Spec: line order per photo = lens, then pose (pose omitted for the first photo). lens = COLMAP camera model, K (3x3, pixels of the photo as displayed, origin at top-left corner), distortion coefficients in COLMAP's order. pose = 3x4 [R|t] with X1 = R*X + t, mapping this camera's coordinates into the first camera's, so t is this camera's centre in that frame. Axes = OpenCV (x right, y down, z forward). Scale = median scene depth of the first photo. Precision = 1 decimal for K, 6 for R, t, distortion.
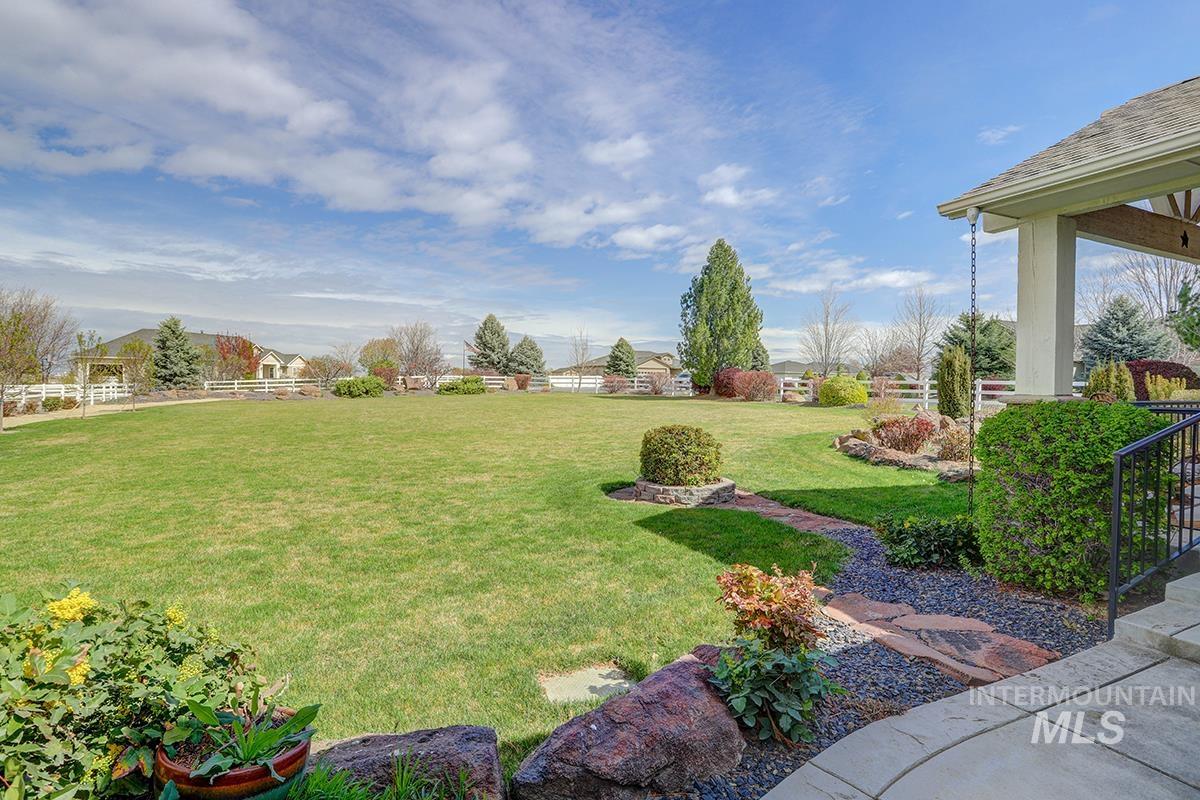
lens RADIAL K [[635.9, 0, 602.7], [0, 635.9, 391.9], [0, 0, 1]] dist [-0.056898, 0.029920]
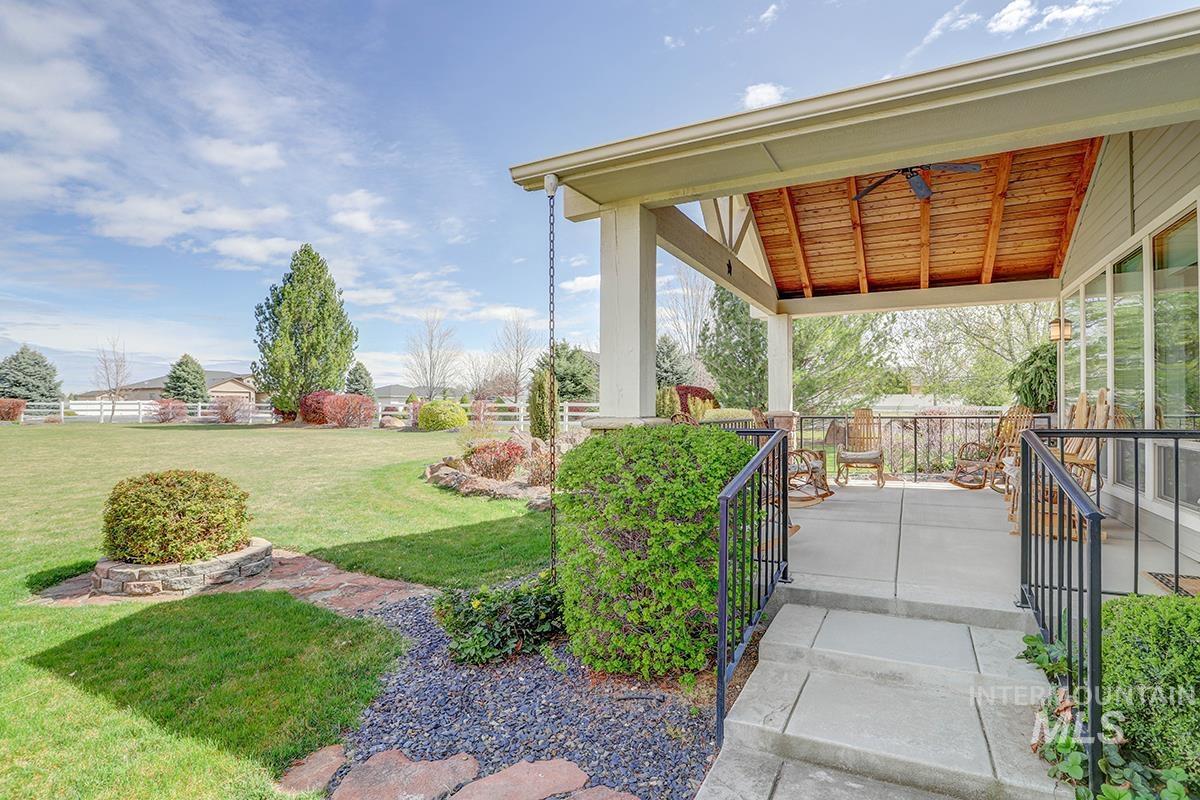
lens RADIAL K [[604.7, 0, 600.0], [0, 604.7, 400.0], [0, 0, 1]] dist [-0.043361, 0.018339]
pose [[0.827616, -0.003516, 0.561283, 0.093197], [0.018095, 0.999628, -0.020418, -0.001369], [-0.561002, 0.027055, 0.827372, 0.148012]]
